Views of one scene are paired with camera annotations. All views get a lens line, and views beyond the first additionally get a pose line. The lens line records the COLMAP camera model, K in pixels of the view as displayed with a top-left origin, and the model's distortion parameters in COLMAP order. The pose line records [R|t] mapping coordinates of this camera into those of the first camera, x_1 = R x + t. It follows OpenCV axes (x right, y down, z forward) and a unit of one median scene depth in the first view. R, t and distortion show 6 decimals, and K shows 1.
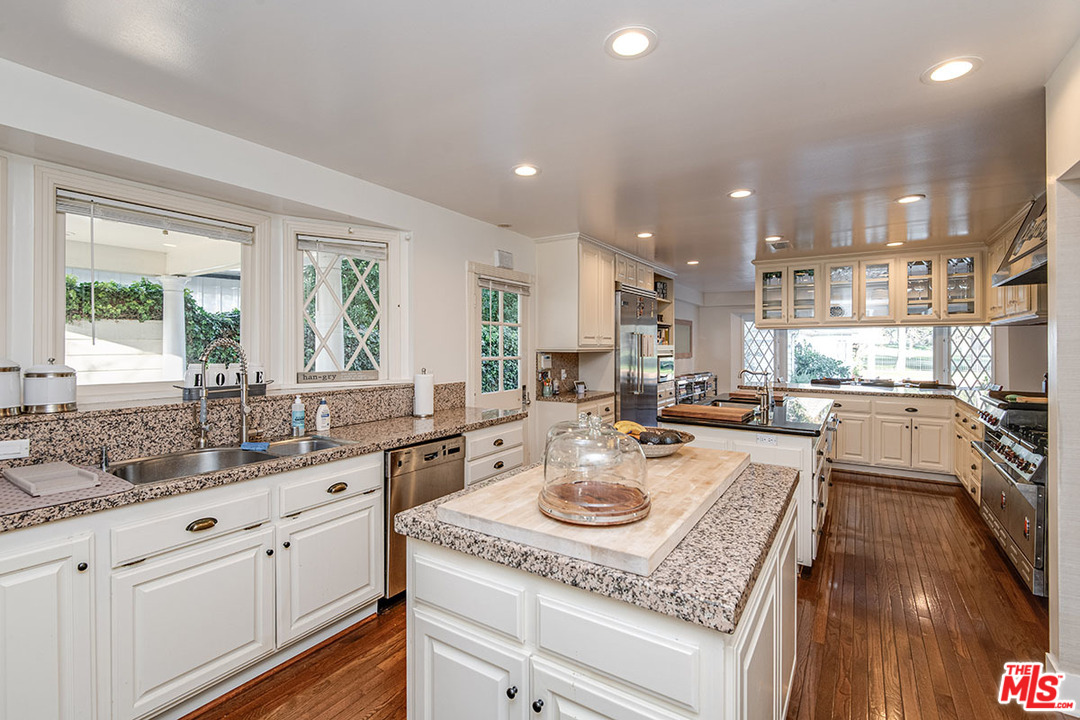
lens RADIAL K [[494.6, 0, 538.7], [0, 494.6, 352.4], [0, 0, 1]] dist [0.009593, -0.006006]
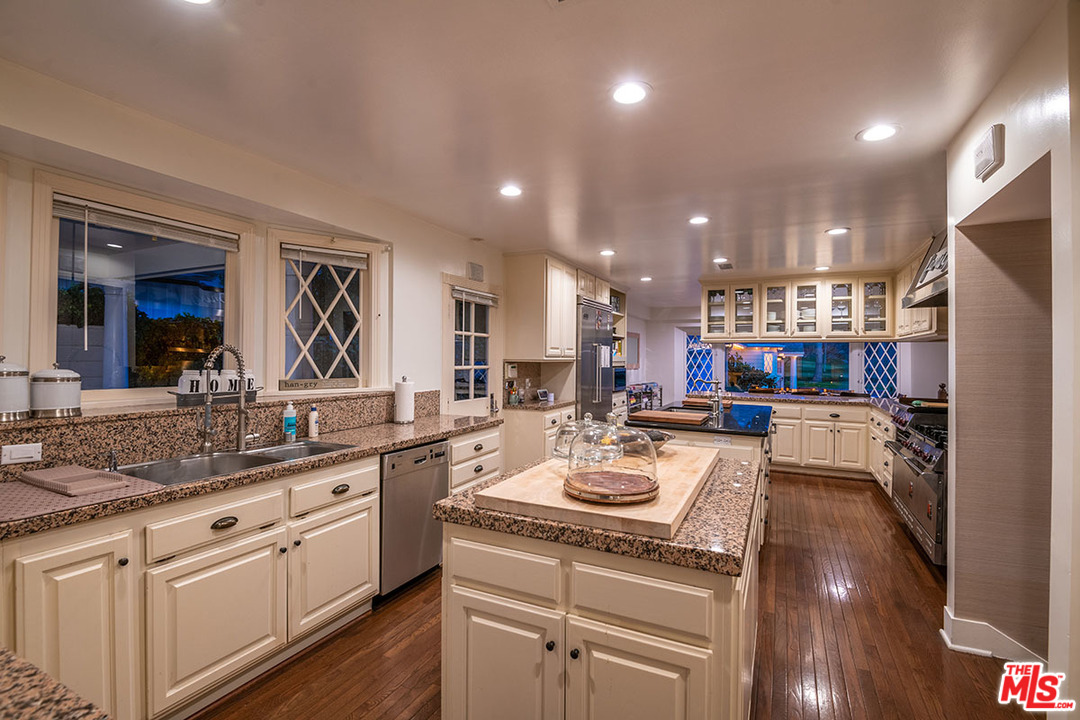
lens RADIAL K [[496.3, 0, 540.5], [0, 496.3, 361.1], [0, 0, 1]] dist [0.006624, -0.014073]
pose [[0.992687, 0.007388, 0.120489, -0.108389], [-0.006850, 0.999965, -0.004877, 0.004835], [-0.120521, 0.004016, 0.992703, -0.086037]]
